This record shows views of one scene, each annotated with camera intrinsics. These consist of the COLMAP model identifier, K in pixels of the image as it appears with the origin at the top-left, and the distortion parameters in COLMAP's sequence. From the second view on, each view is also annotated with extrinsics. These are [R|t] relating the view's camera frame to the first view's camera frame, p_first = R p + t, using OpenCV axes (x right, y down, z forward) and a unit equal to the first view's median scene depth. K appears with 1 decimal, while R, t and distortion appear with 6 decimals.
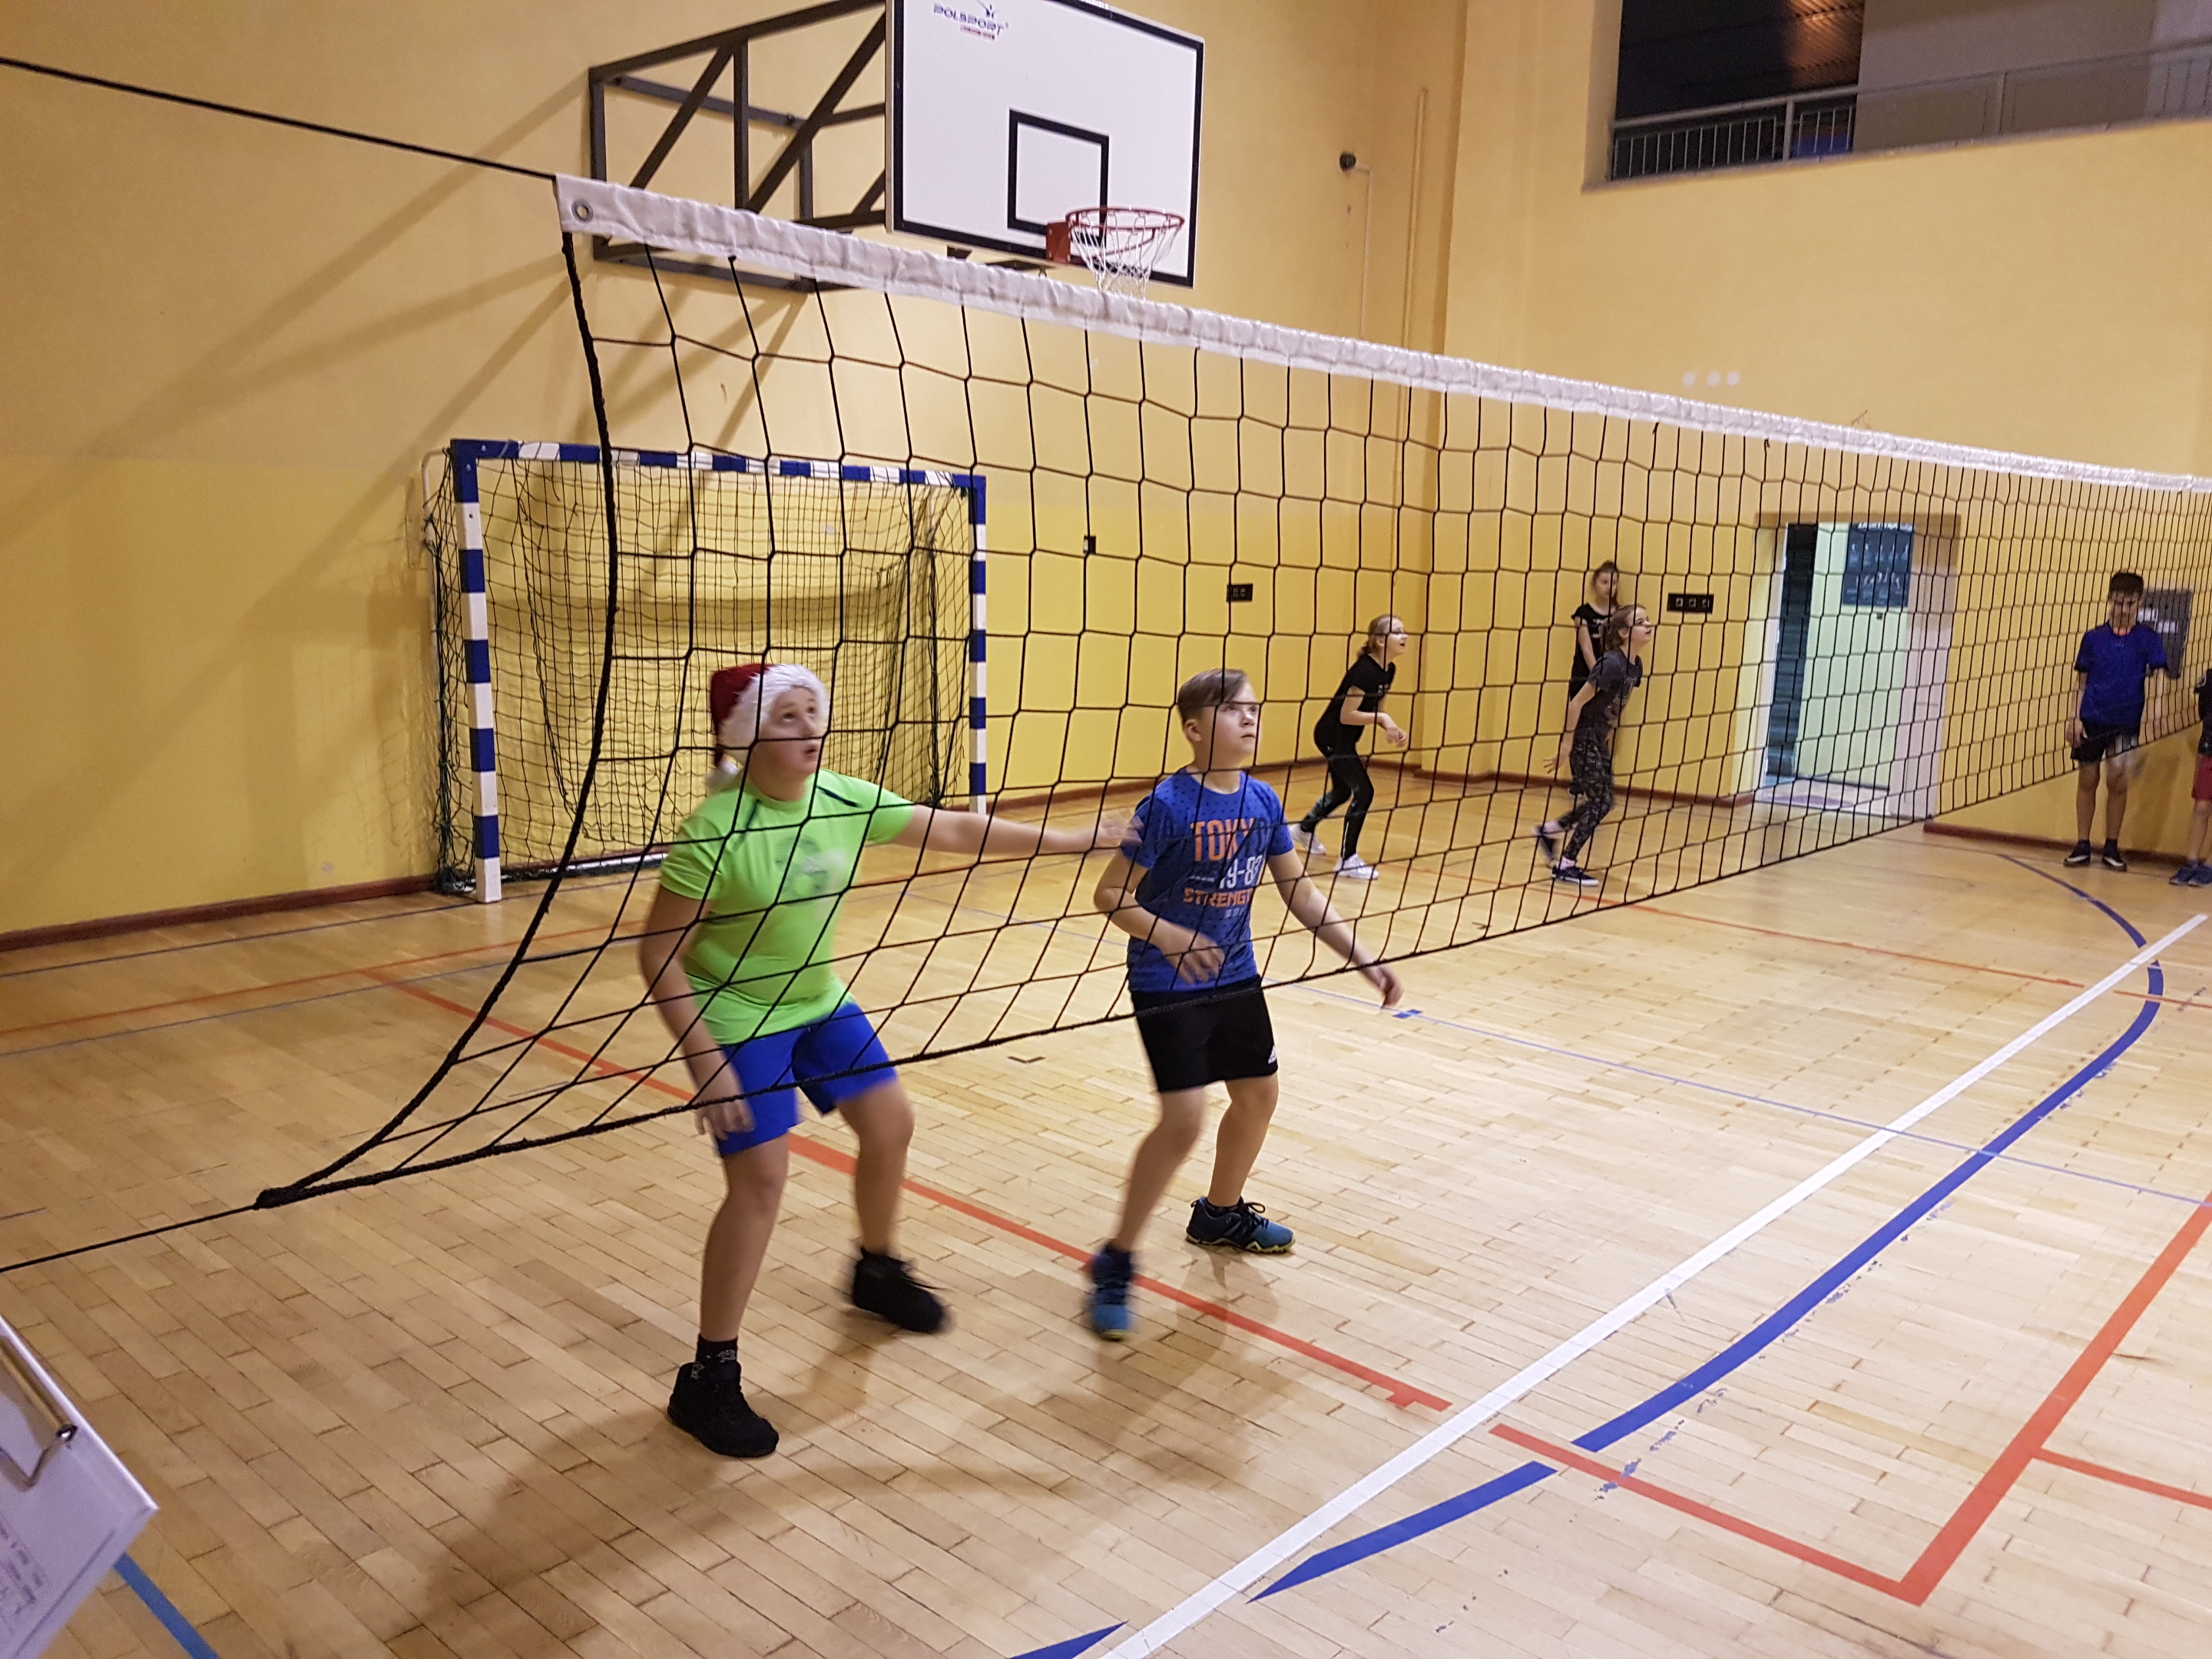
lens RADIAL K [[1699.4, 0, 1120.5], [0, 1699.4, 829.5], [0, 0, 1]] dist [0.077285, -0.099346]
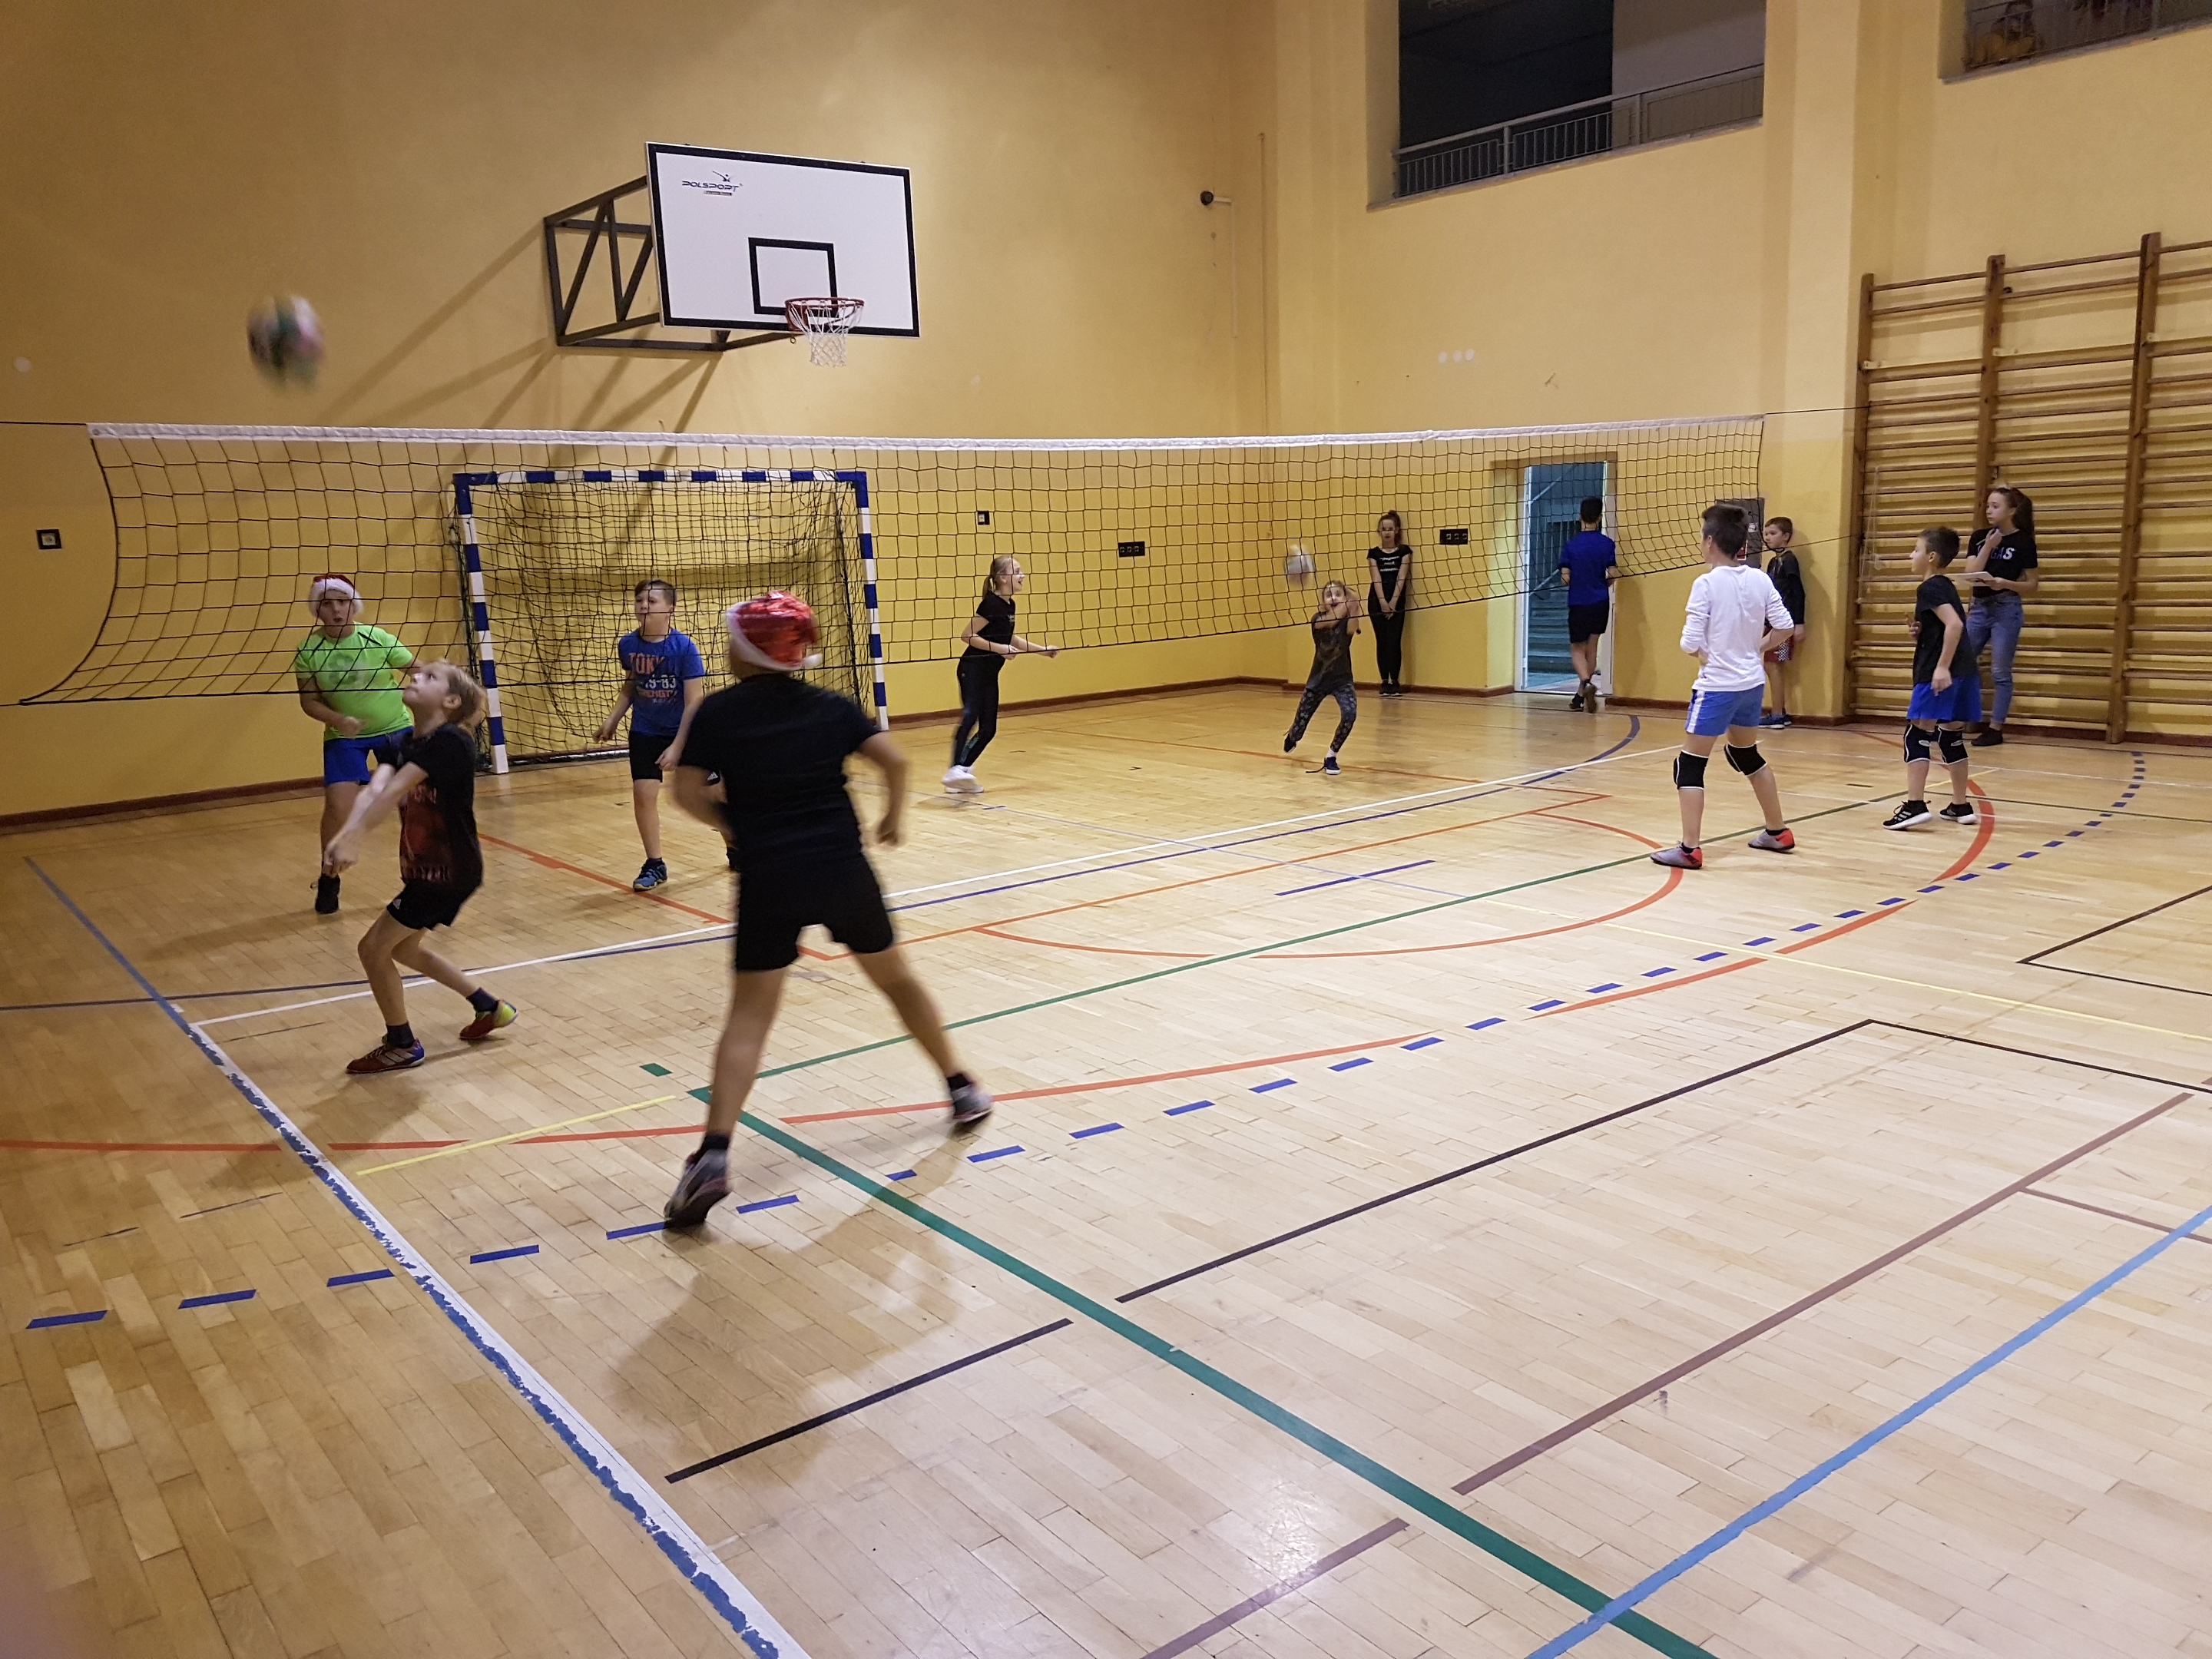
lens RADIAL K [[1699.4, 0, 1126.2], [0, 1699.4, 874.8], [0, 0, 1]] dist [0.077285, -0.099346]
pose [[0.982028, -0.022077, -0.187440, 0.458491], [0.028981, 0.998996, 0.034175, 0.093554], [0.186497, -0.038993, 0.981681, -0.401526]]
